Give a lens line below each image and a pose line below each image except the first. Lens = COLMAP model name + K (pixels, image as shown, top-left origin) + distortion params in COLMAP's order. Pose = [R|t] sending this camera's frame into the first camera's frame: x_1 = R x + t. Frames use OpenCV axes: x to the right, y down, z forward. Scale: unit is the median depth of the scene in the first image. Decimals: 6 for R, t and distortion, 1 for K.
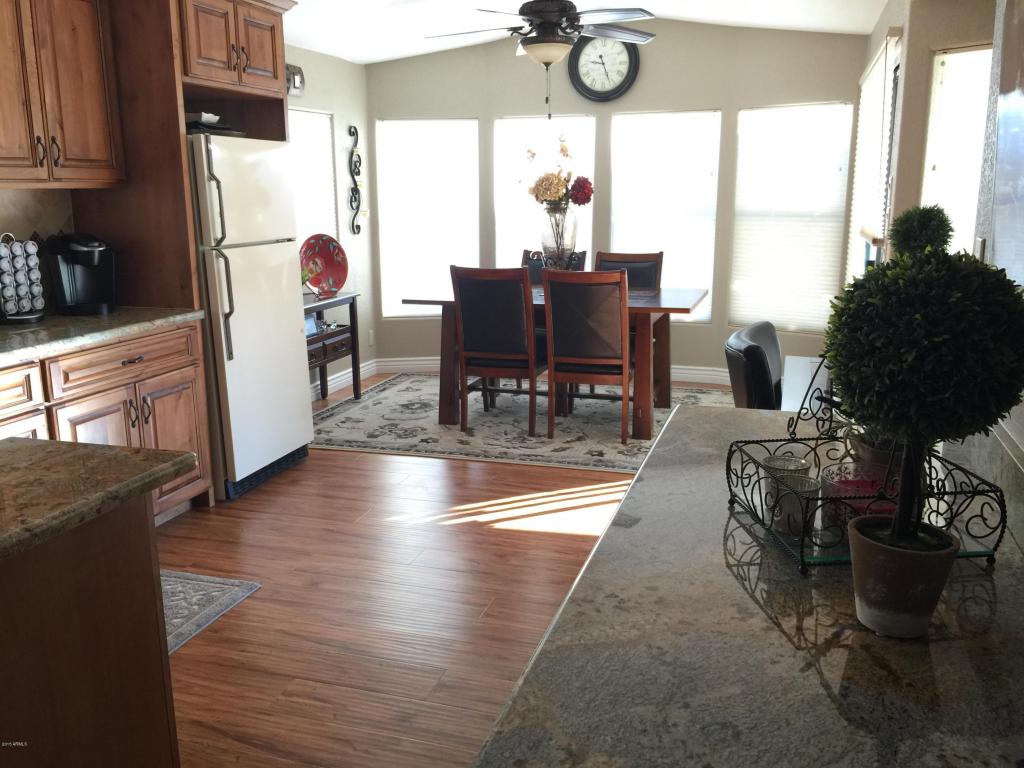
lens RADIAL K [[876.8, 0, 516.2], [0, 876.8, 383.9], [0, 0, 1]] dist [0.078776, -0.121226]
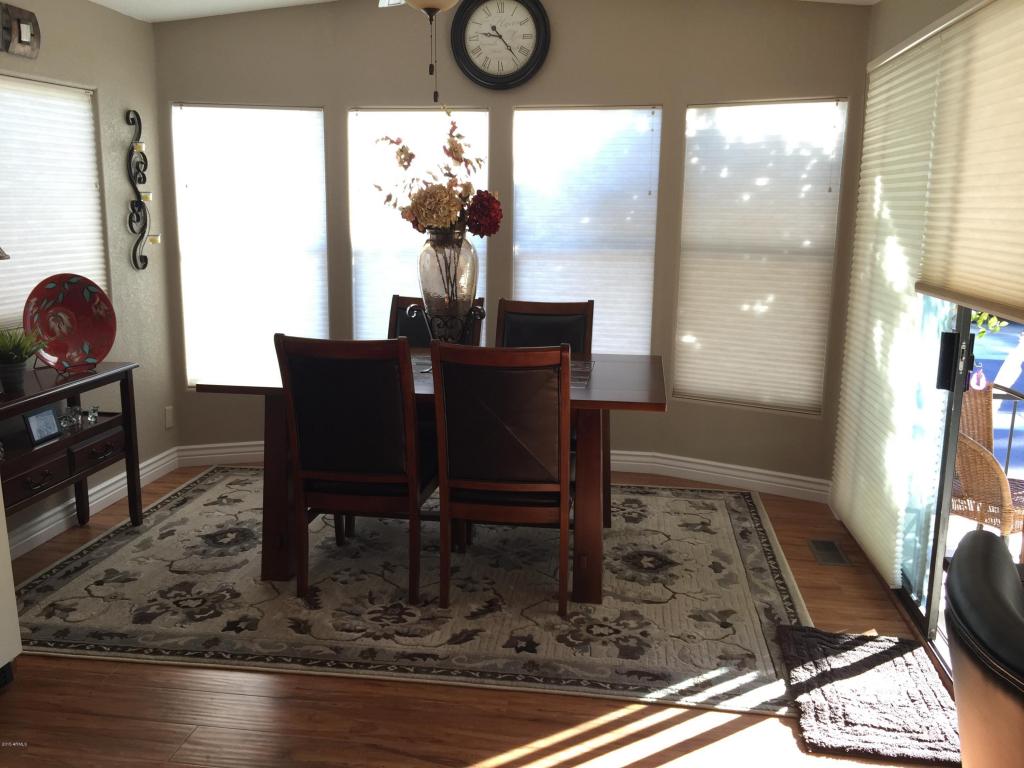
lens RADIAL K [[876.8, 0, 513.8], [0, 876.8, 375.9], [0, 0, 1]] dist [0.078776, -0.121226]
pose [[0.987655, -0.013231, 0.156083, -0.007137], [0.017206, 0.999561, -0.024139, -0.078177], [-0.155695, 0.026527, 0.987449, 0.334504]]
